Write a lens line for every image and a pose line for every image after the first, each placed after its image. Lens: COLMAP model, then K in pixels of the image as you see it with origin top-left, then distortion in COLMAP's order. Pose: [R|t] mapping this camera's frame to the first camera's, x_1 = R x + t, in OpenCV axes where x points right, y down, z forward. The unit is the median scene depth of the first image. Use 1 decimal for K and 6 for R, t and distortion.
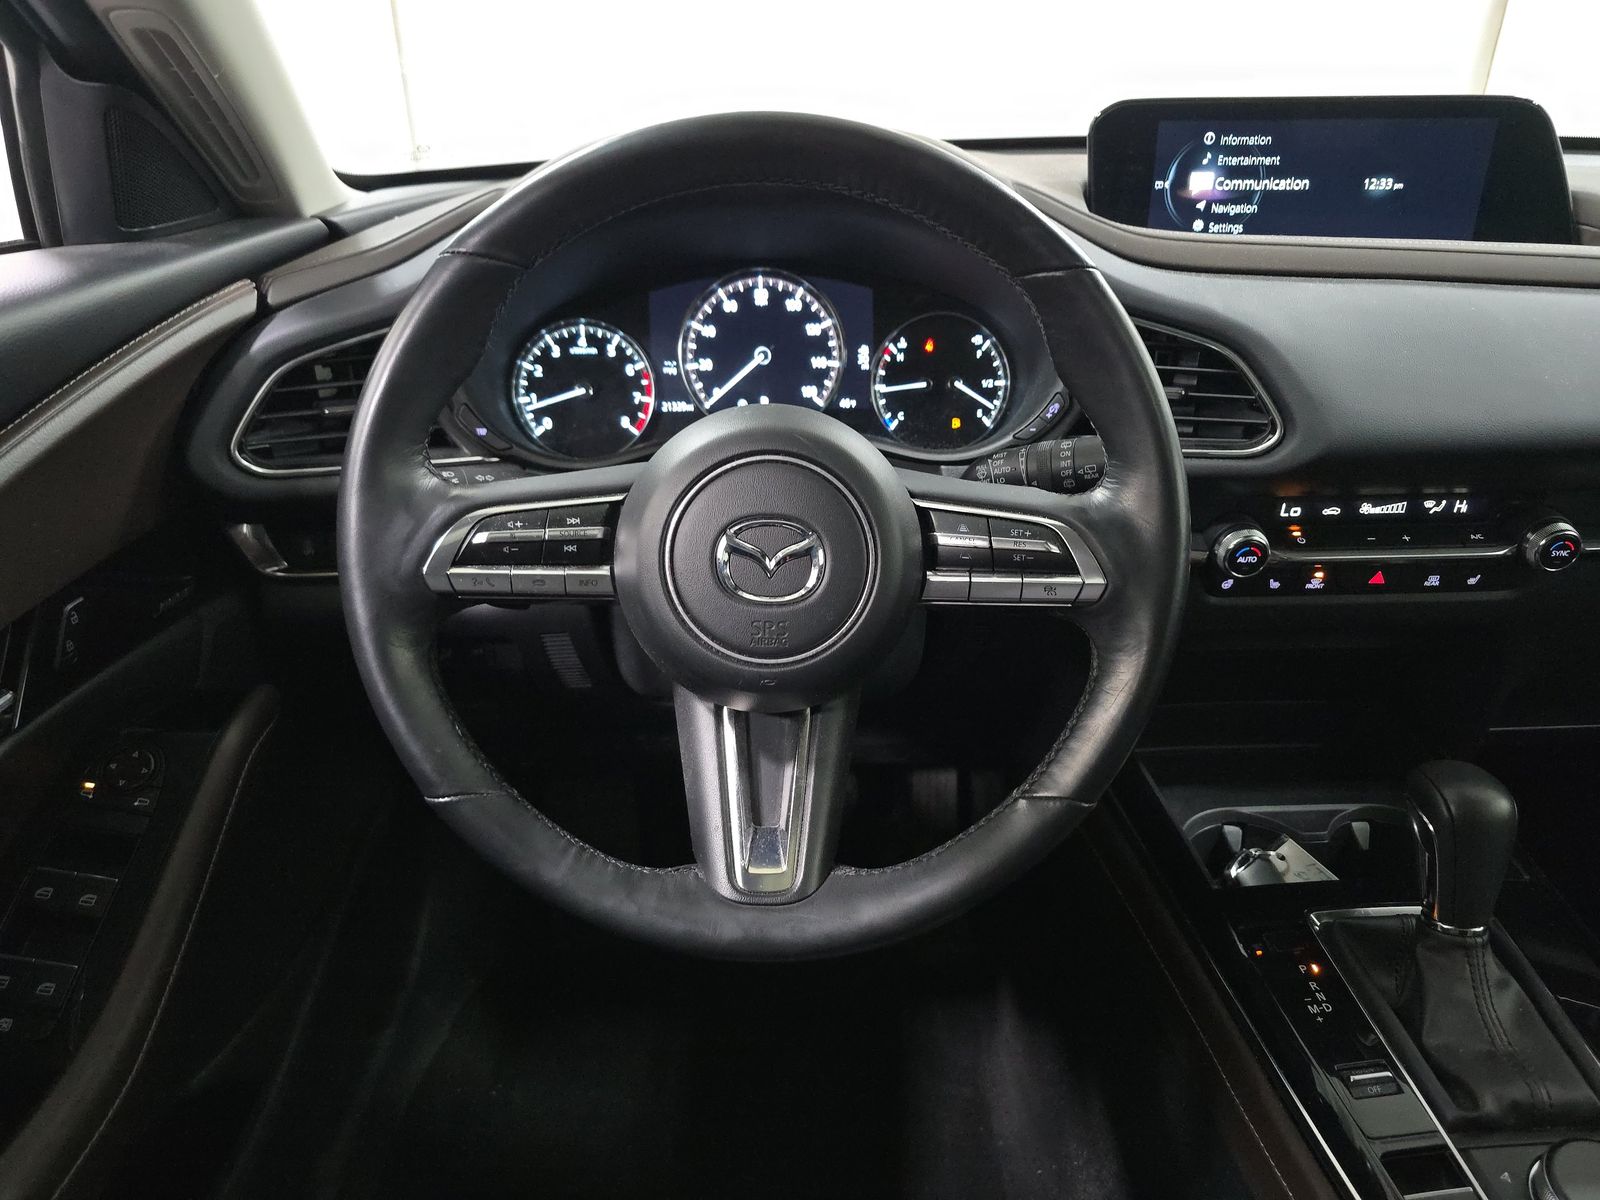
lens RADIAL K [[1082.6, 0, 800.0], [0, 1082.6, 600.0], [0, 0, 1]] dist [0.051680, -0.032511]
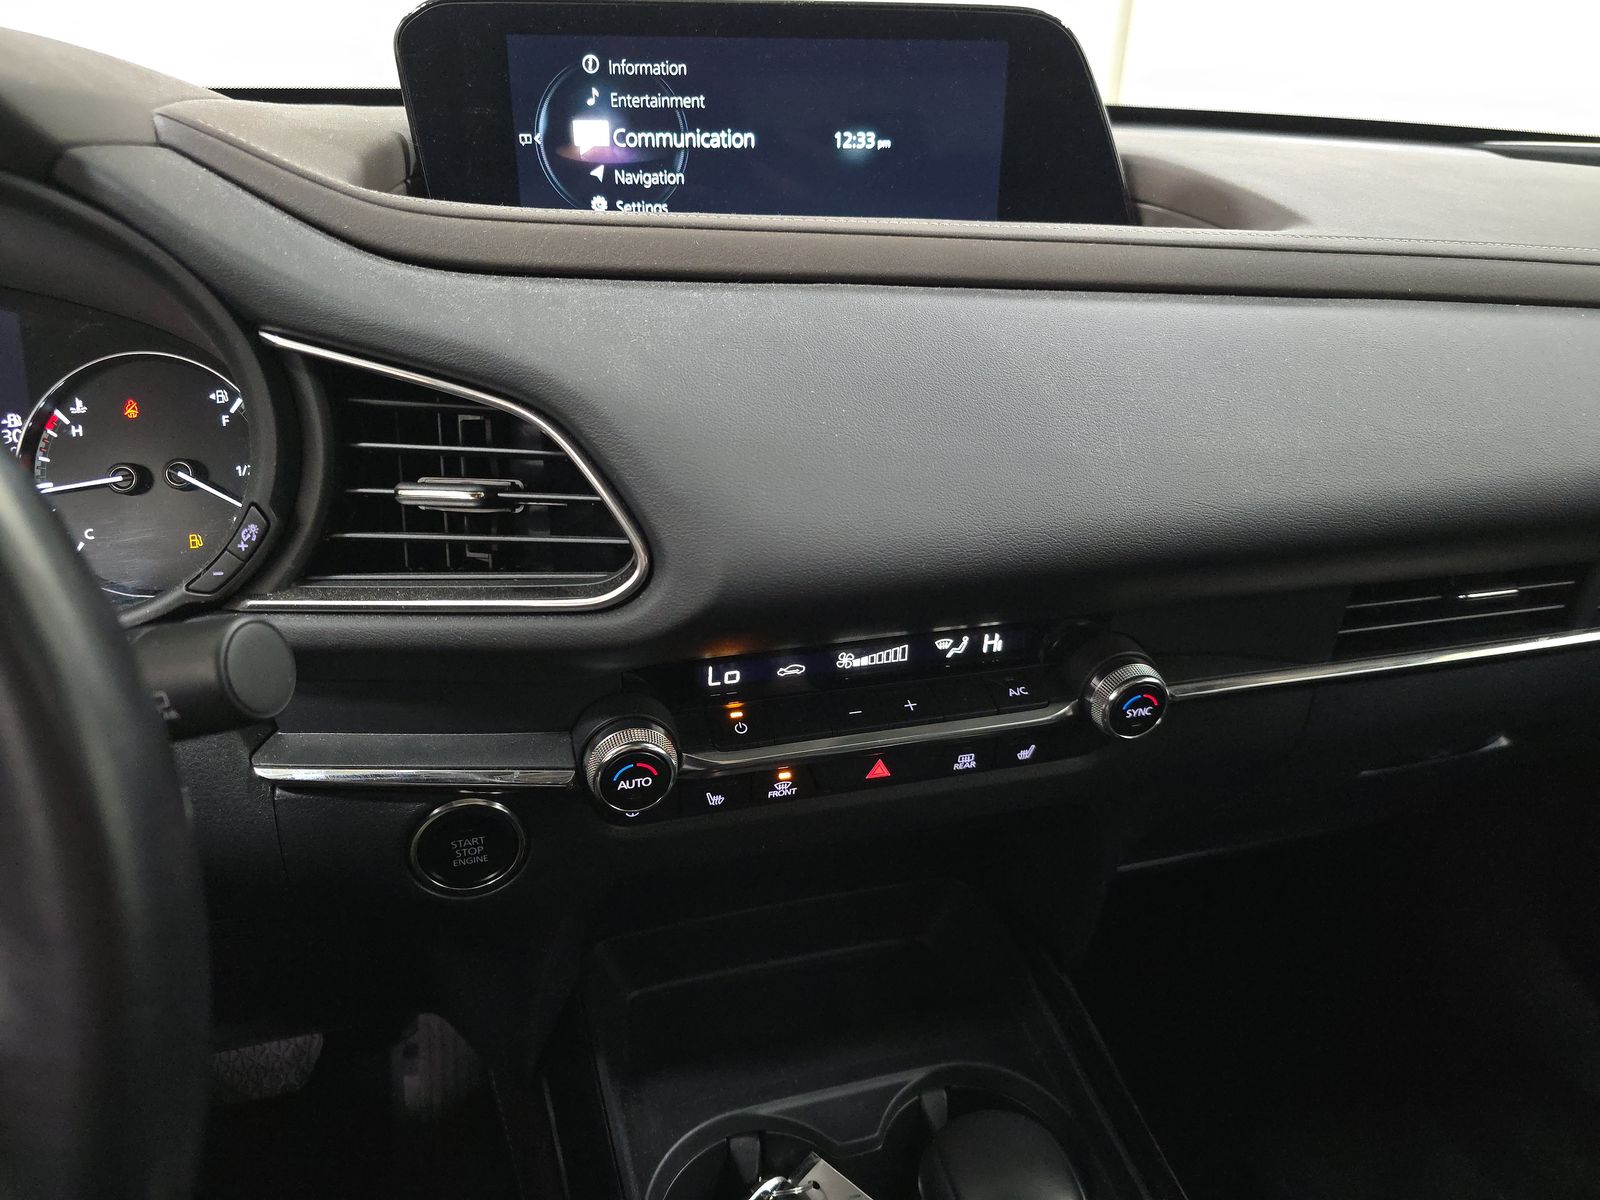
lens RADIAL K [[1066.0, 0, 769.7], [0, 1066.0, 574.6], [0, 0, 1]] dist [0.038568, -0.004399]
pose [[0.978227, -0.075211, 0.193431, 0.332948], [0.081168, 0.996434, -0.023049, -0.109653], [-0.191007, 0.038247, 0.980843, 0.392492]]
